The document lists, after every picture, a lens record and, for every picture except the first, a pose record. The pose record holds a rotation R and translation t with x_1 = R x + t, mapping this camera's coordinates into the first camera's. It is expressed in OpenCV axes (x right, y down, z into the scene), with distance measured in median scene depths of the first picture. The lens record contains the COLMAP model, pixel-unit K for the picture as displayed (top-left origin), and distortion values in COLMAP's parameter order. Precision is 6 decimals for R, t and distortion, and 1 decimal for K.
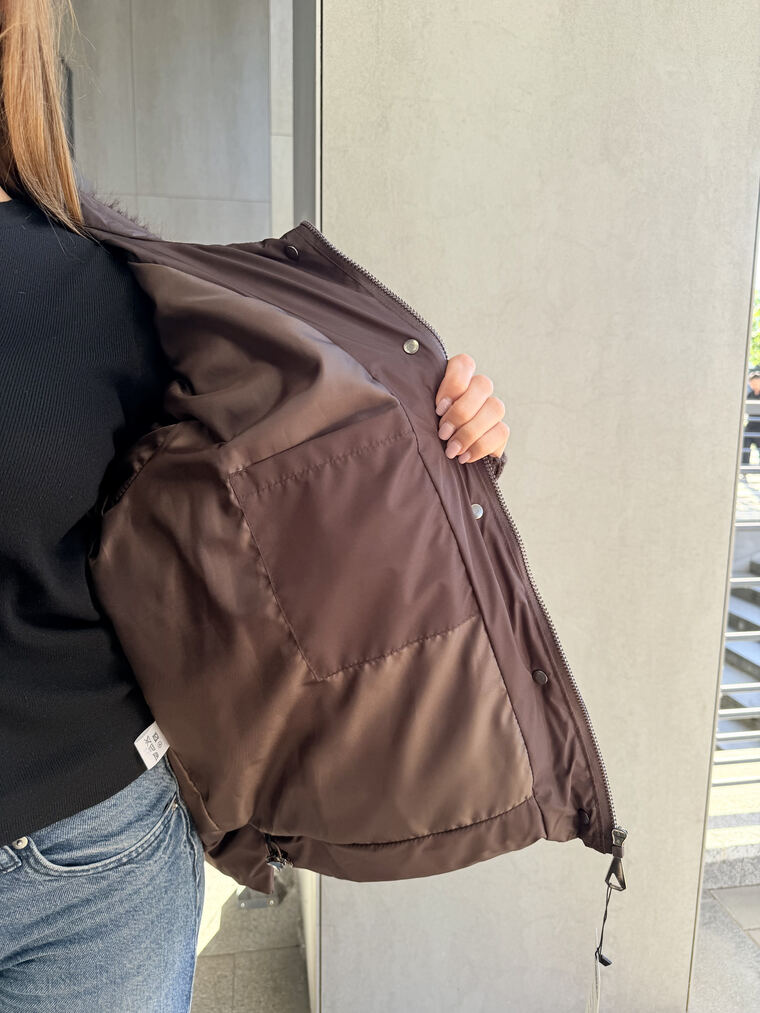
lens RADIAL K [[741.0, 0, 373.8], [0, 741.0, 506.6], [0, 0, 1]] dist [-0.008356, -0.012640]
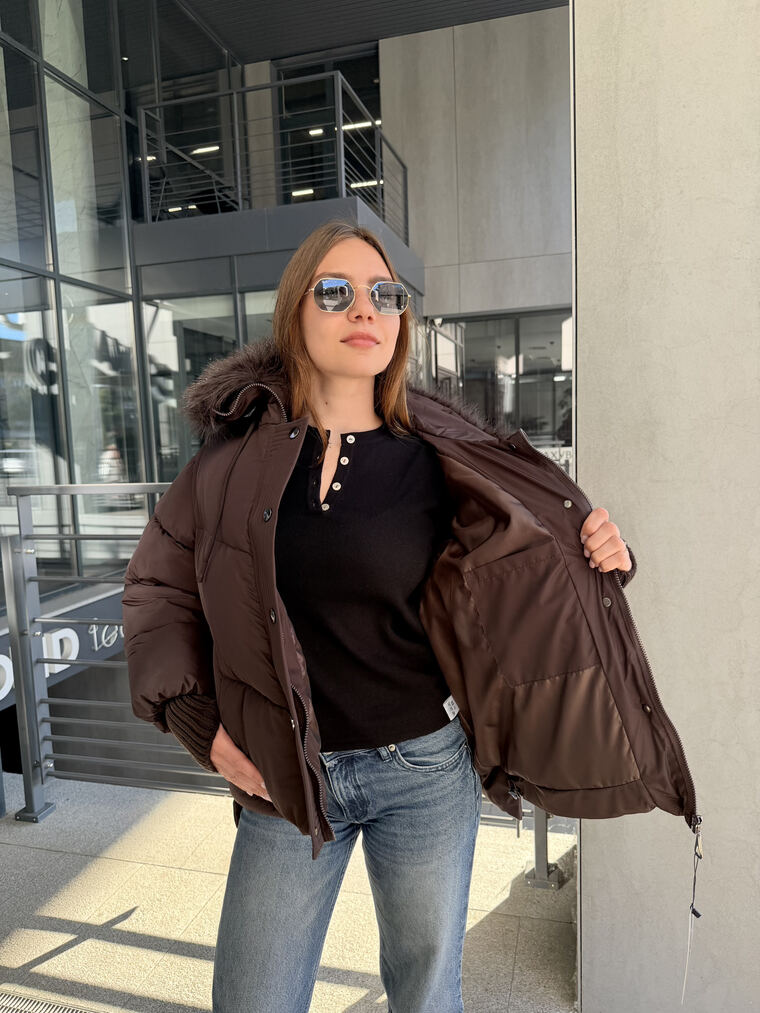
lens RADIAL K [[741.0, 0, 377.3], [0, 741.0, 511.4], [0, 0, 1]] dist [-0.008356, -0.012640]
pose [[0.903557, 0.000015, -0.428468, 0.171869], [-0.018349, 0.999084, -0.038659, -0.043252], [0.428075, 0.042793, 0.902729, -0.365871]]
